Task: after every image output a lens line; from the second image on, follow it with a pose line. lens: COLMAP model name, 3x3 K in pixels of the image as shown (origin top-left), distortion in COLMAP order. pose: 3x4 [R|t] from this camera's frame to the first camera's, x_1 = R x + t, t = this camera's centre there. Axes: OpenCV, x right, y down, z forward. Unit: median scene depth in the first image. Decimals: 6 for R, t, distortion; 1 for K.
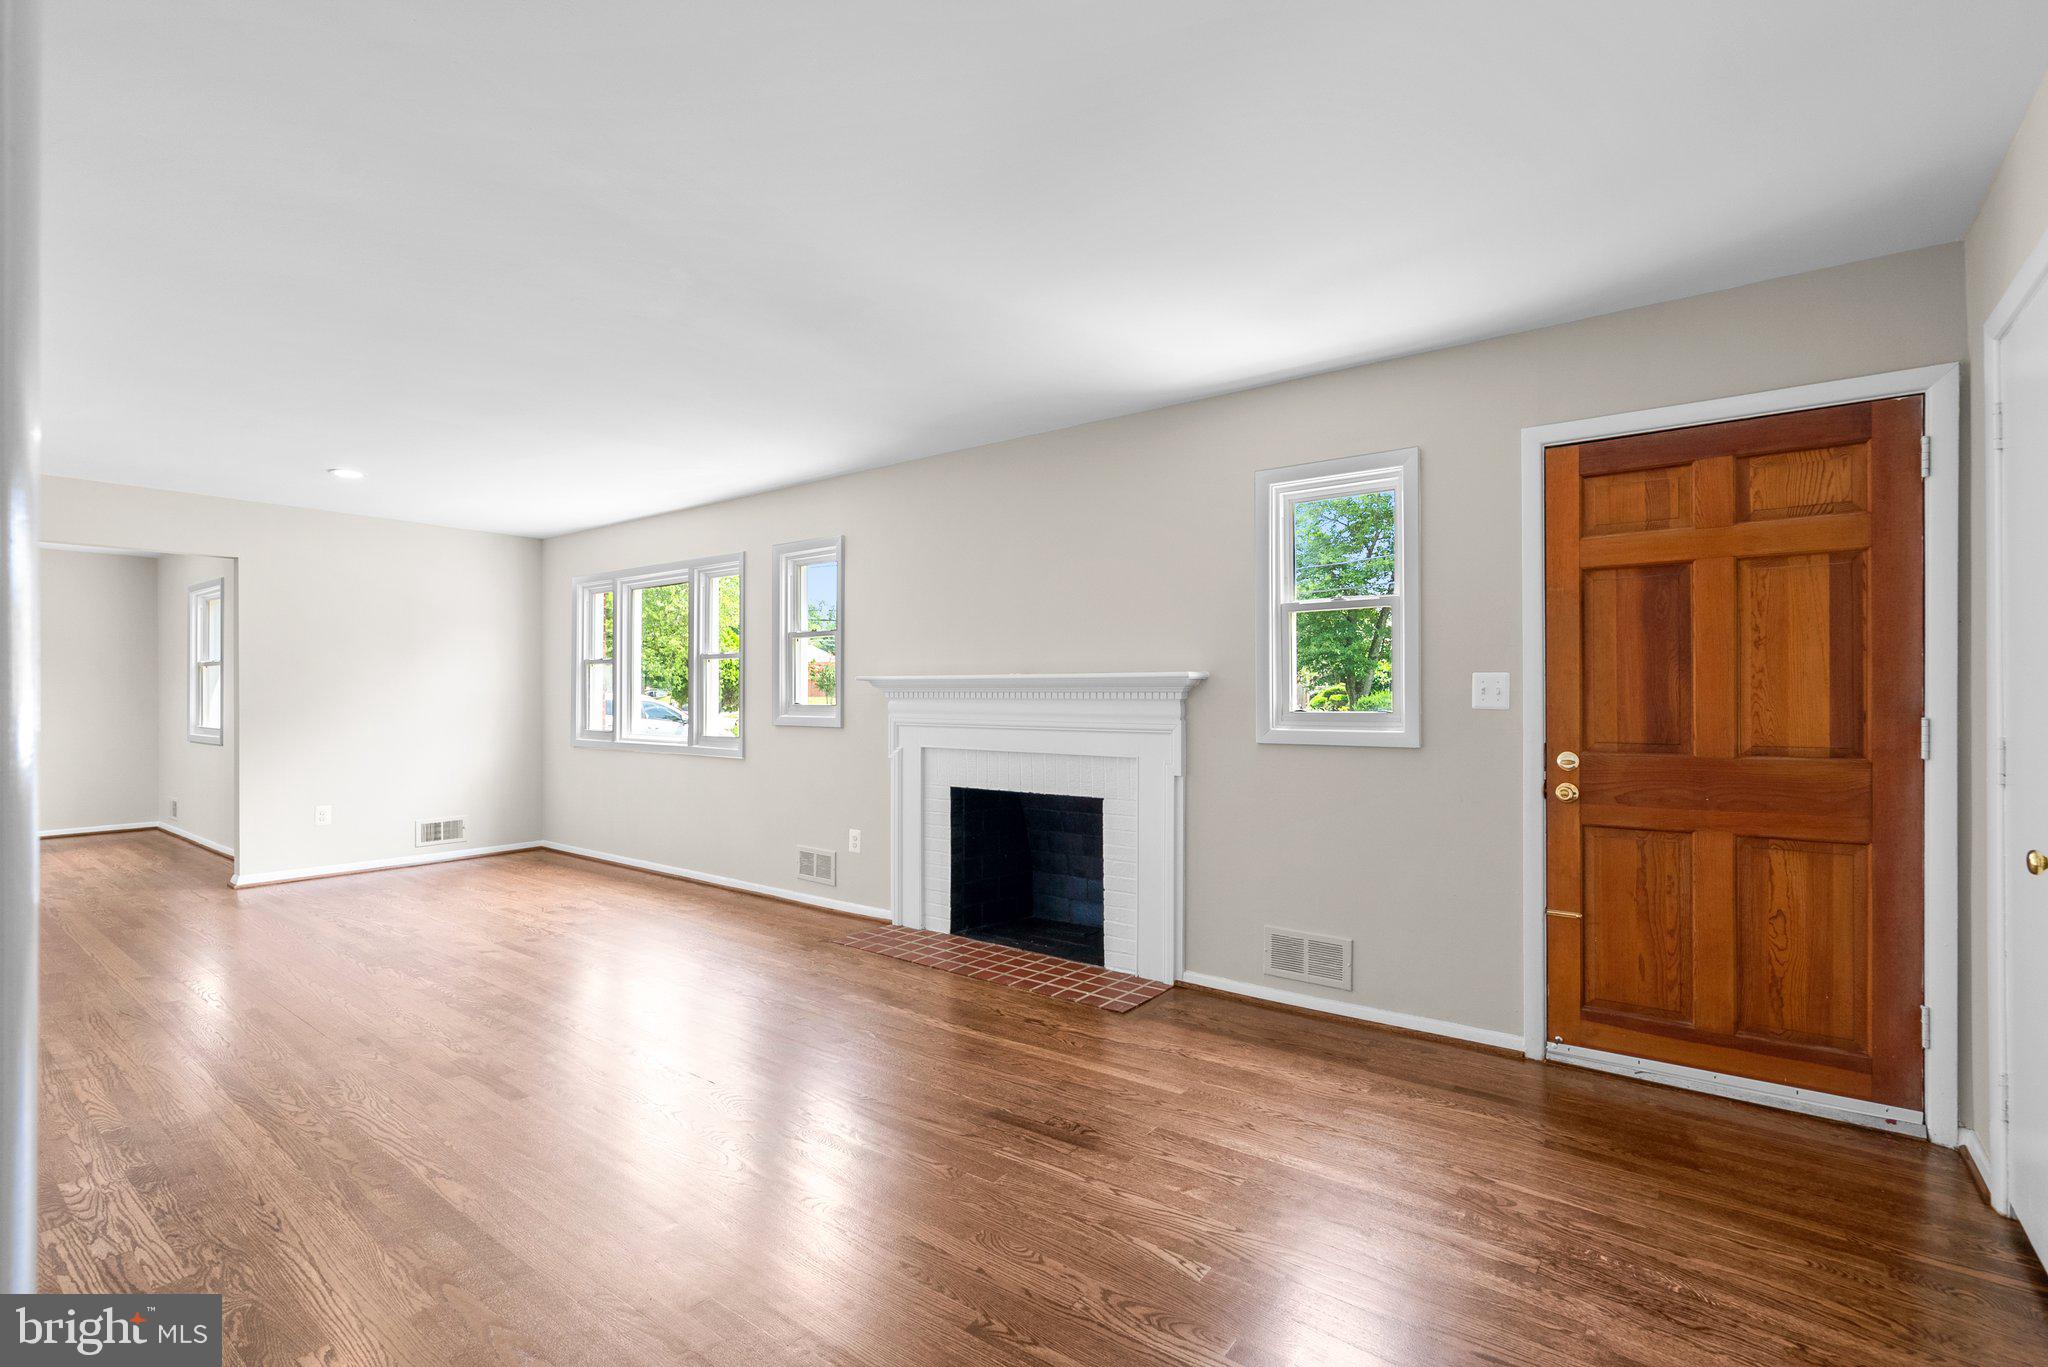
lens RADIAL K [[938.6, 0, 1019.5], [0, 938.6, 687.4], [0, 0, 1]] dist [-0.001614, 0.000545]
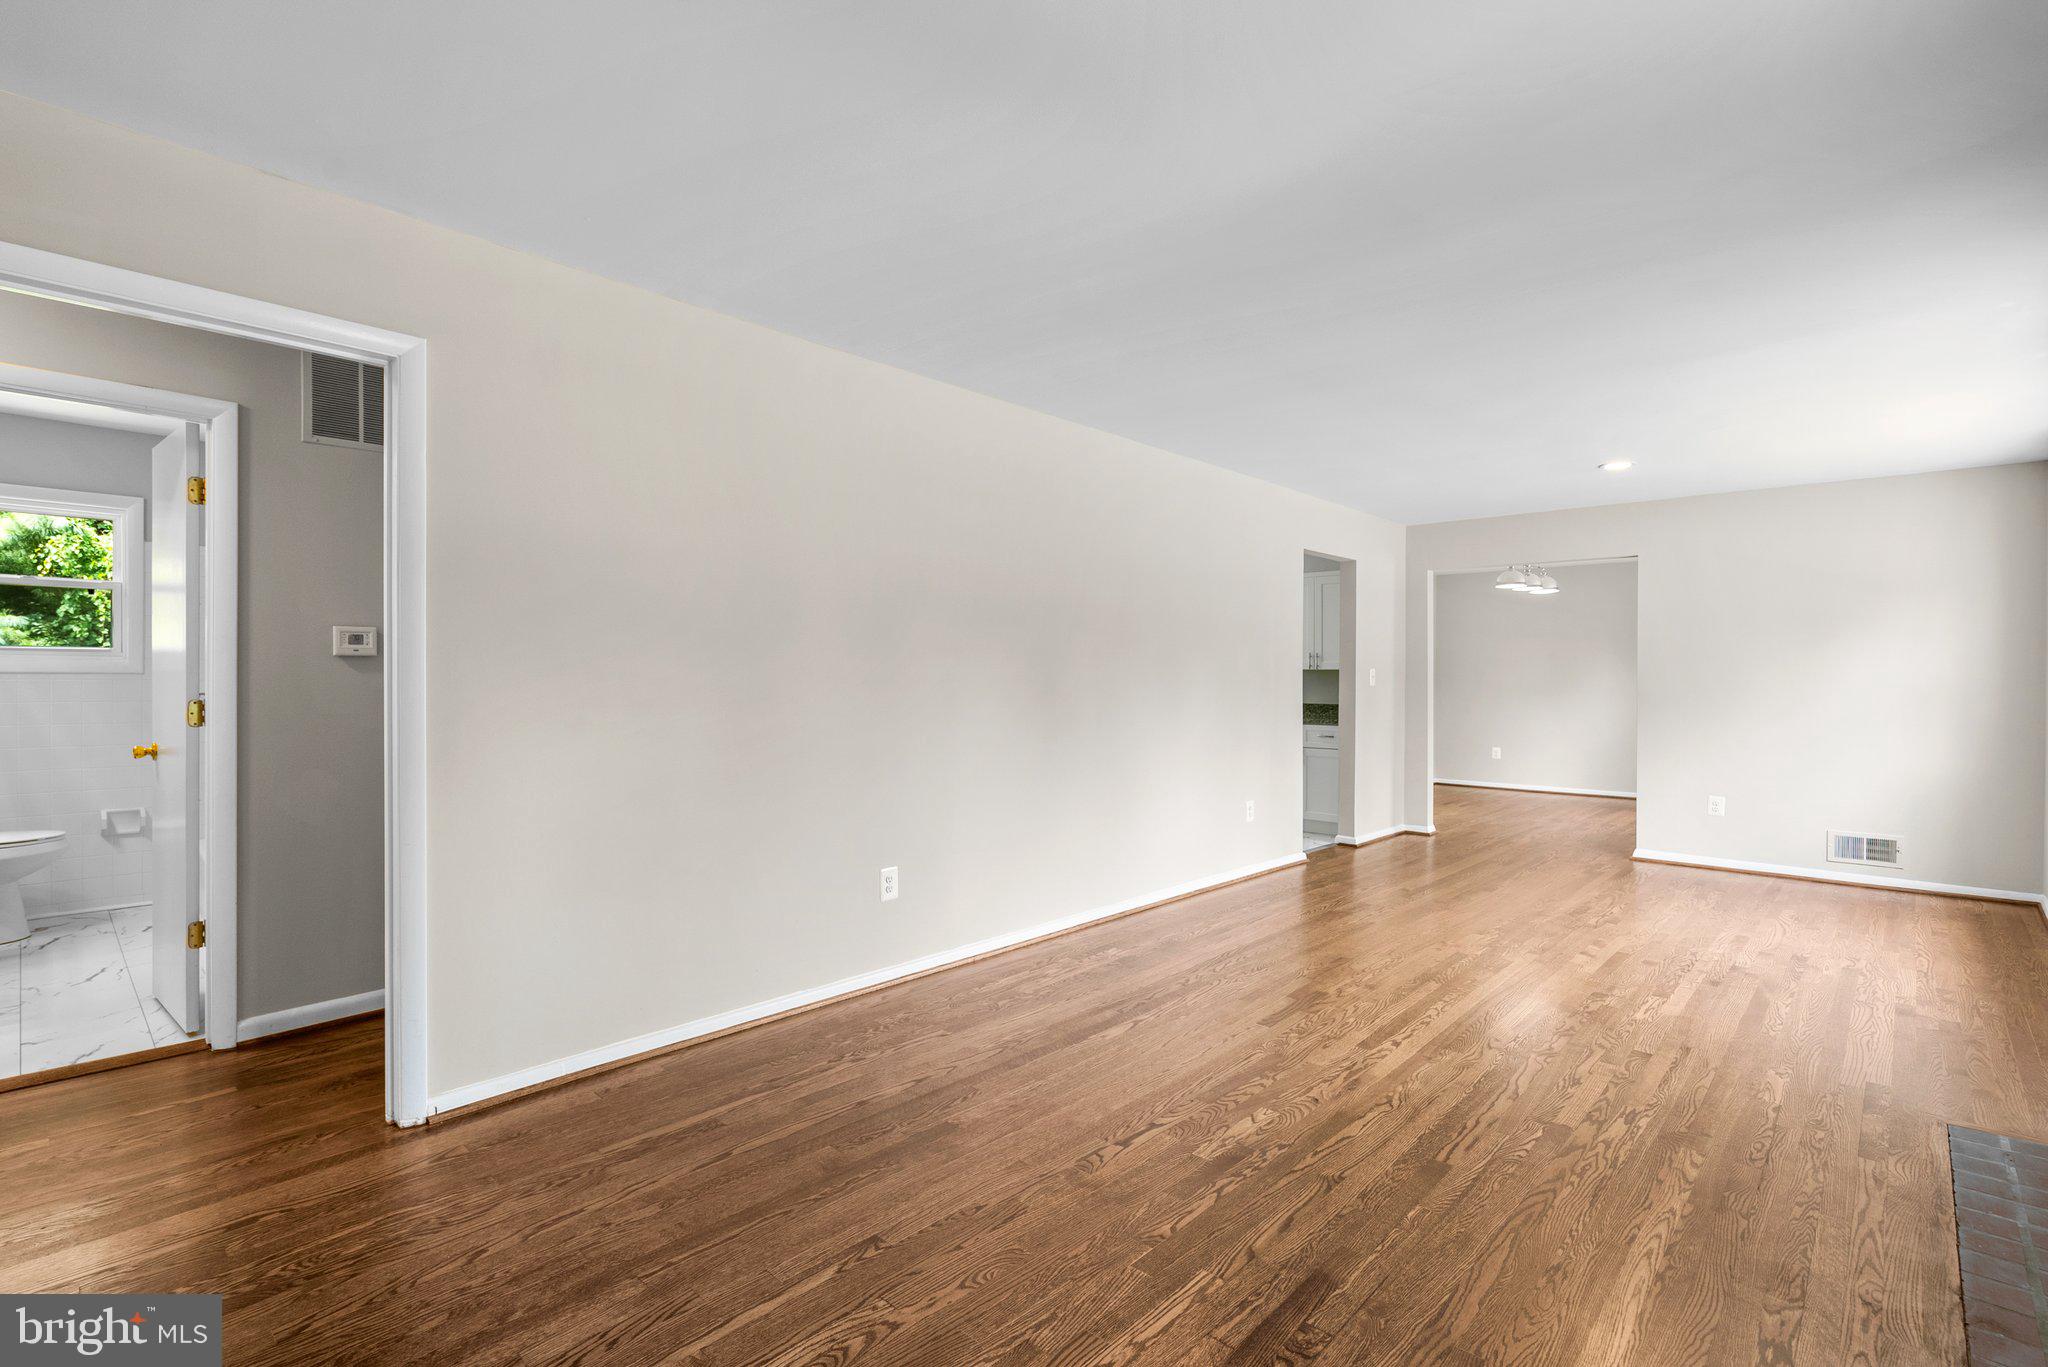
lens RADIAL K [[938.6, 0, 1019.5], [0, 938.6, 687.4], [0, 0, 1]] dist [-0.001614, 0.000545]
pose [[-0.094051, 0.008434, -0.995532, 0.529856], [0.002593, 0.999963, 0.008226, 0.003325], [0.995564, -0.001808, -0.094069, 0.642060]]
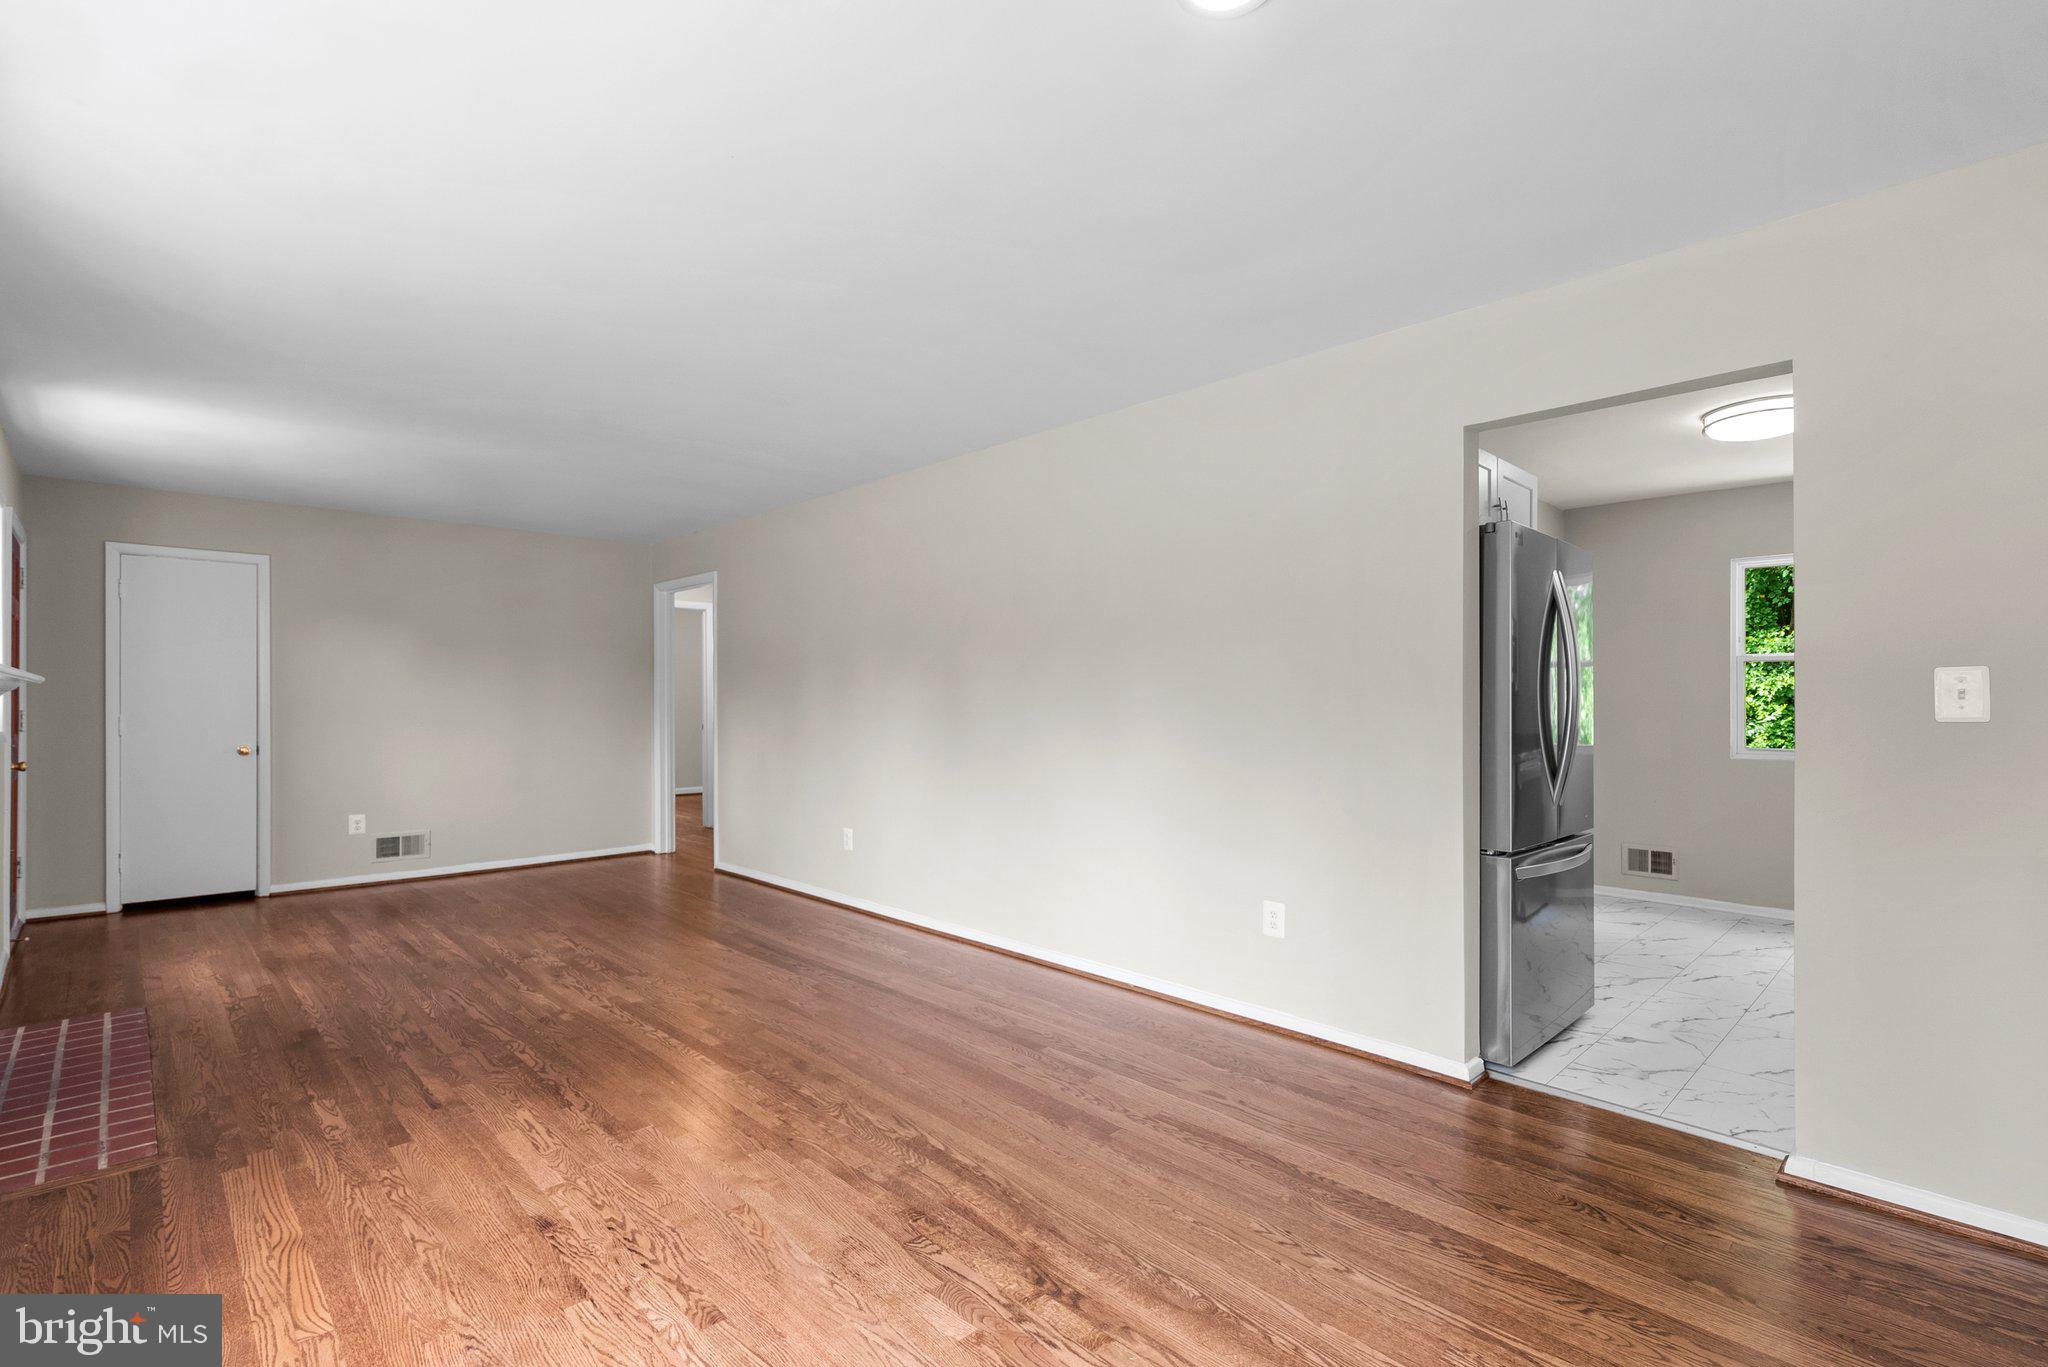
lens RADIAL K [[938.6, 0, 1019.5], [0, 938.6, 687.4], [0, 0, 1]] dist [-0.001614, 0.000545]
pose [[-0.989760, -0.000100, 0.142744, -1.002866], [-0.003160, 0.999770, -0.021209, 0.010557], [-0.142709, -0.021443, -0.989532, 1.903967]]
